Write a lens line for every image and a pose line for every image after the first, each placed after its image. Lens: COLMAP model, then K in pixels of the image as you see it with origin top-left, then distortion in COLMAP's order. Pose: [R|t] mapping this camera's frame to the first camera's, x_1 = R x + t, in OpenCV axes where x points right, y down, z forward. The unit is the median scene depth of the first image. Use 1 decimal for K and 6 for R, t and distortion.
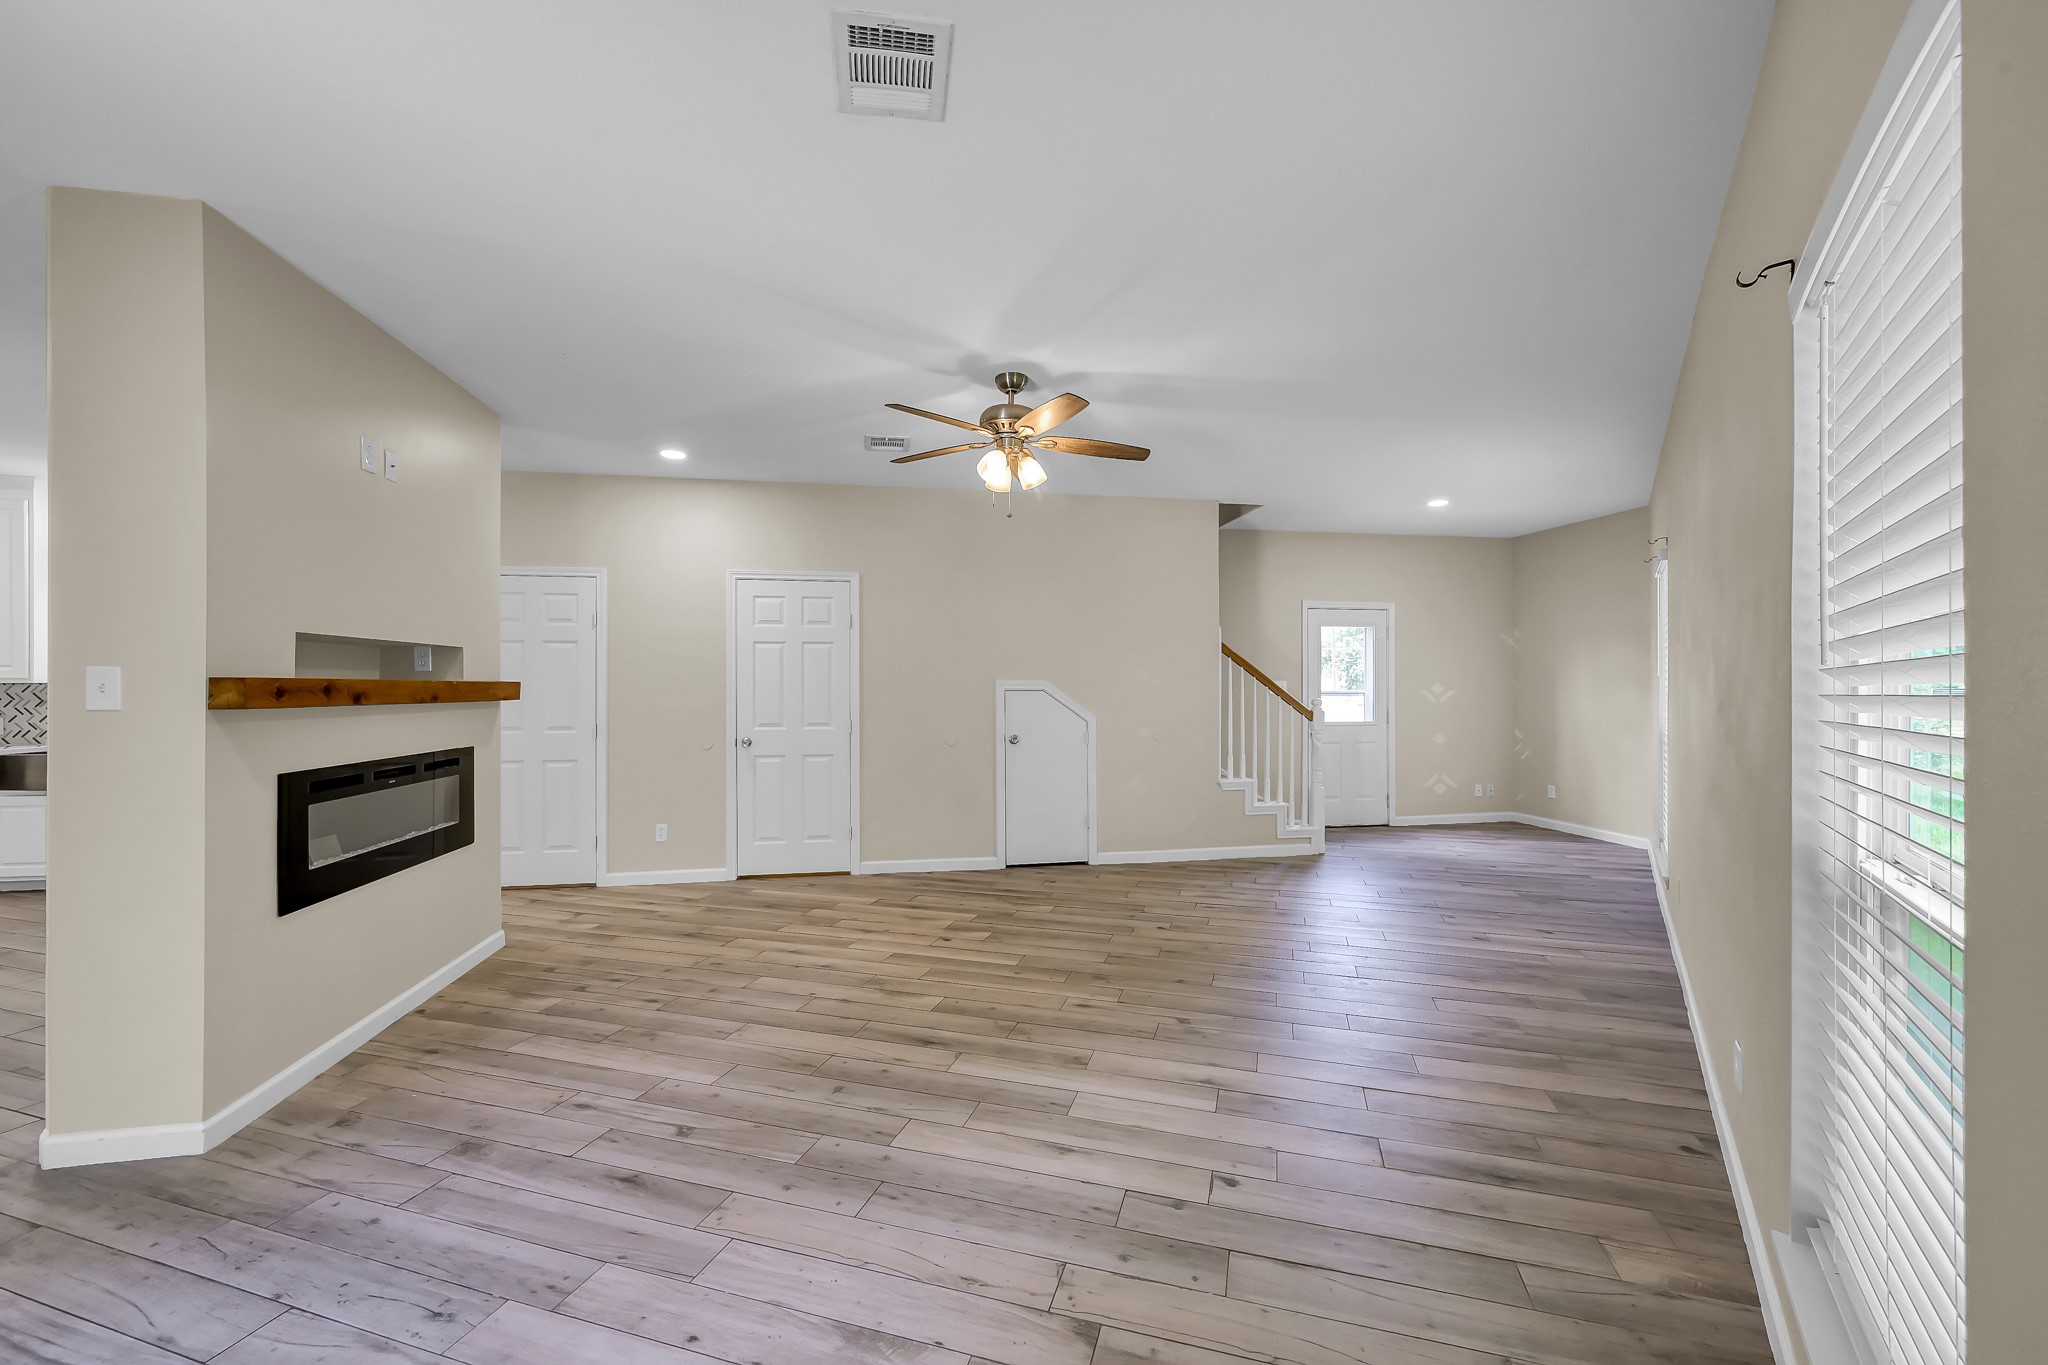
lens RADIAL K [[820.9, 0, 1024.0], [0, 820.9, 682.5], [0, 0, 1]] dist [-0.001899, -0.000070]
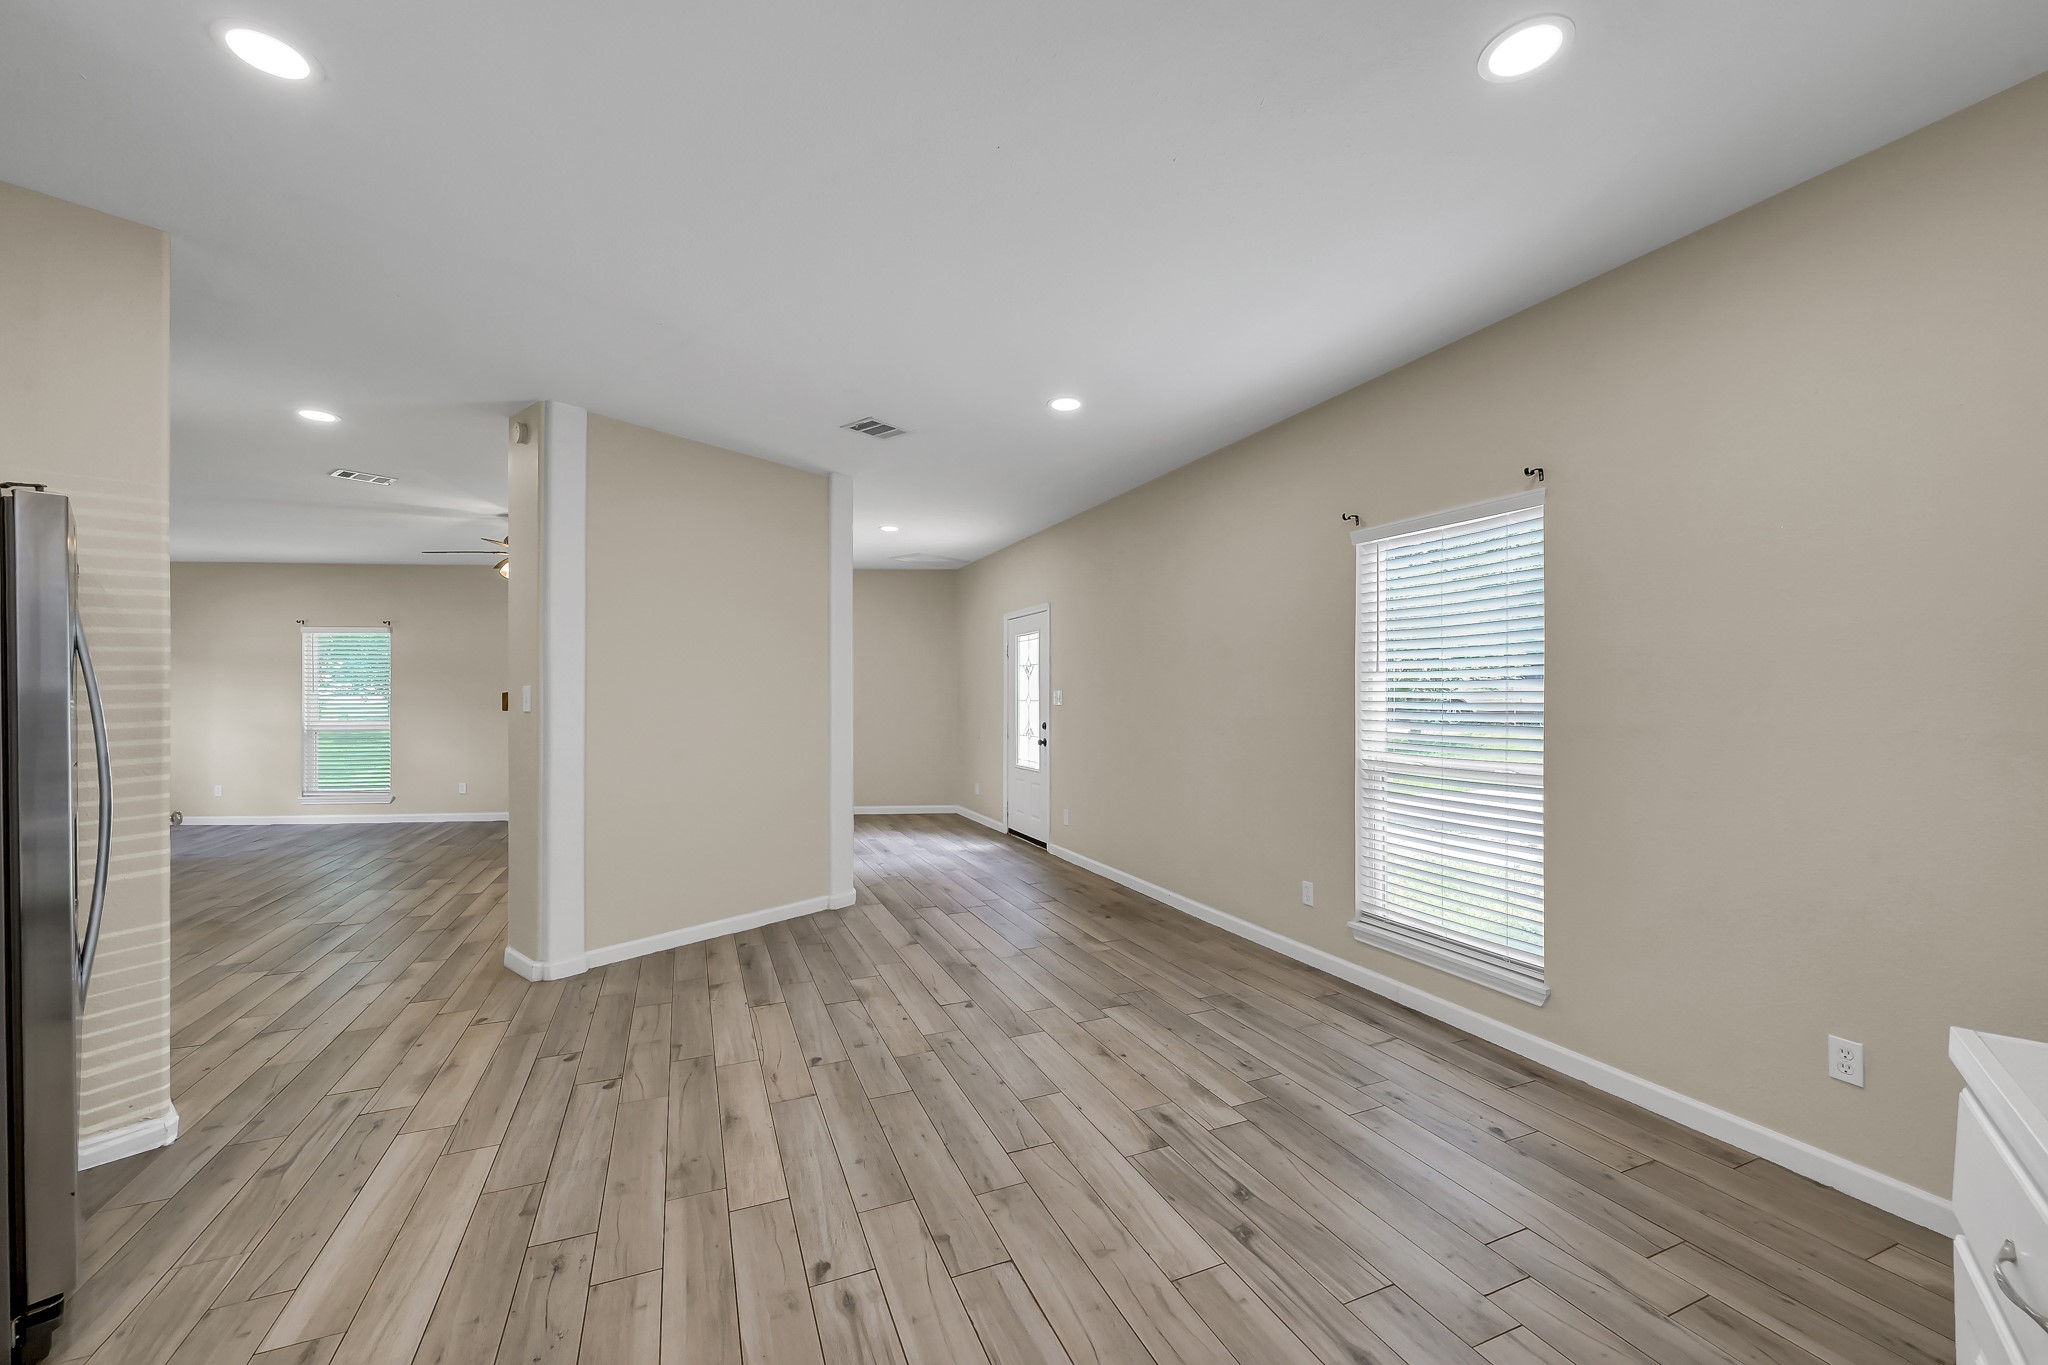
lens RADIAL K [[820.9, 0, 1024.0], [0, 820.9, 682.5], [0, 0, 1]] dist [-0.001899, -0.000070]
pose [[-0.636504, 0.016469, 0.771097, -2.065897], [0.003445, 0.999823, -0.018510, 0.009985], [-0.771265, -0.009125, -0.636448, 1.337476]]
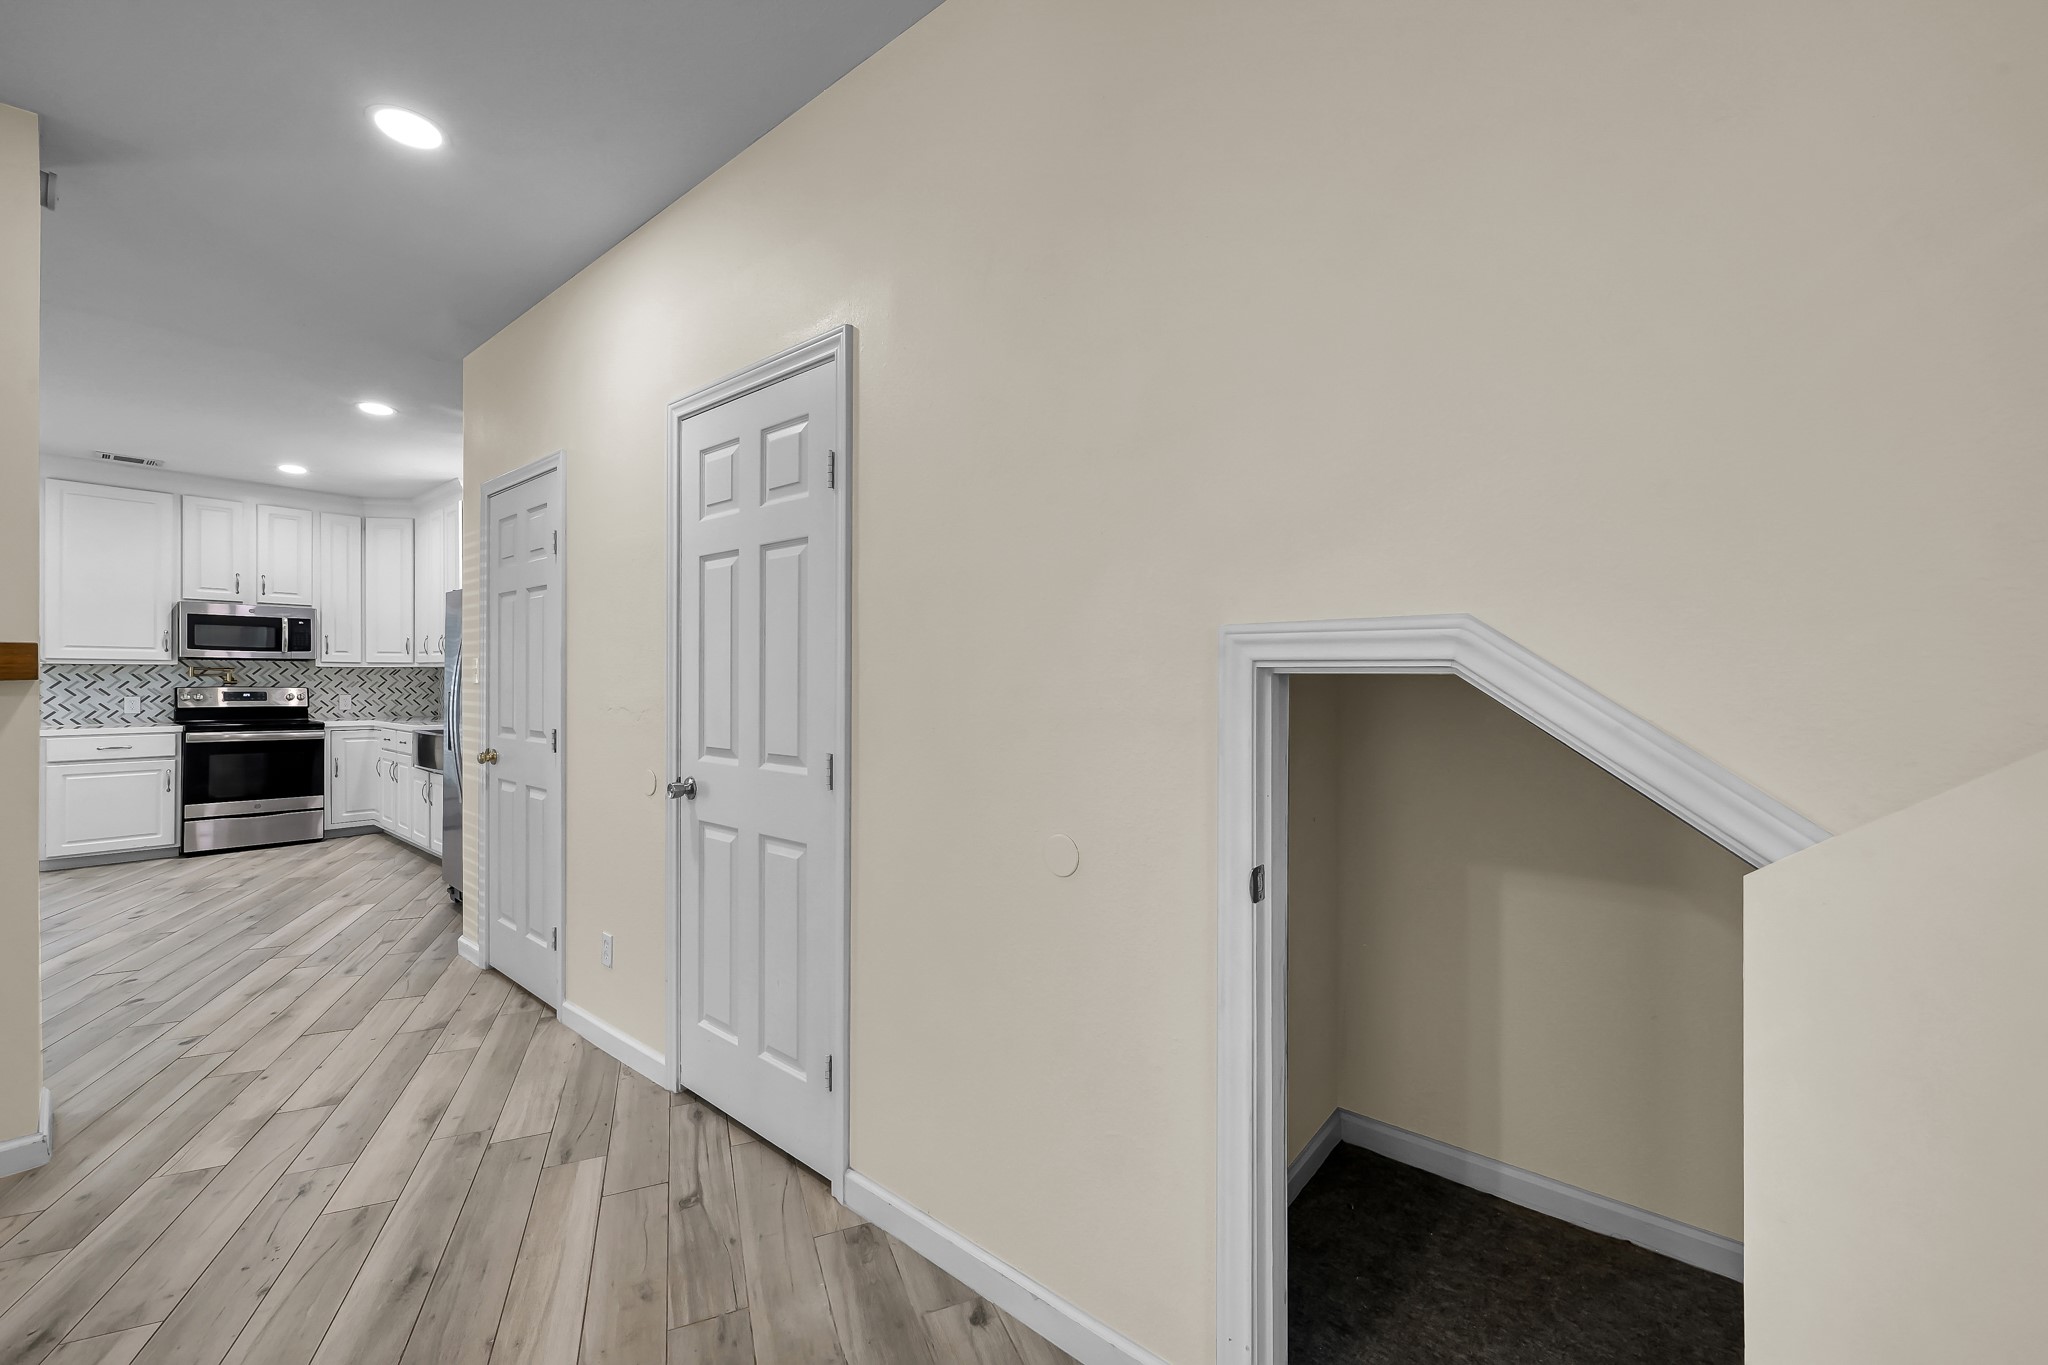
lens RADIAL K [[802.0, 0, 1030.7], [0, 802.0, 679.9], [0, 0, 1]] dist [-0.003515, -0.000218]
pose [[0.654556, 0.005371, -0.755995, 0.159435], [-0.000880, 0.999979, 0.006343, 0.018654], [0.756013, -0.003487, 0.654547, 1.328871]]
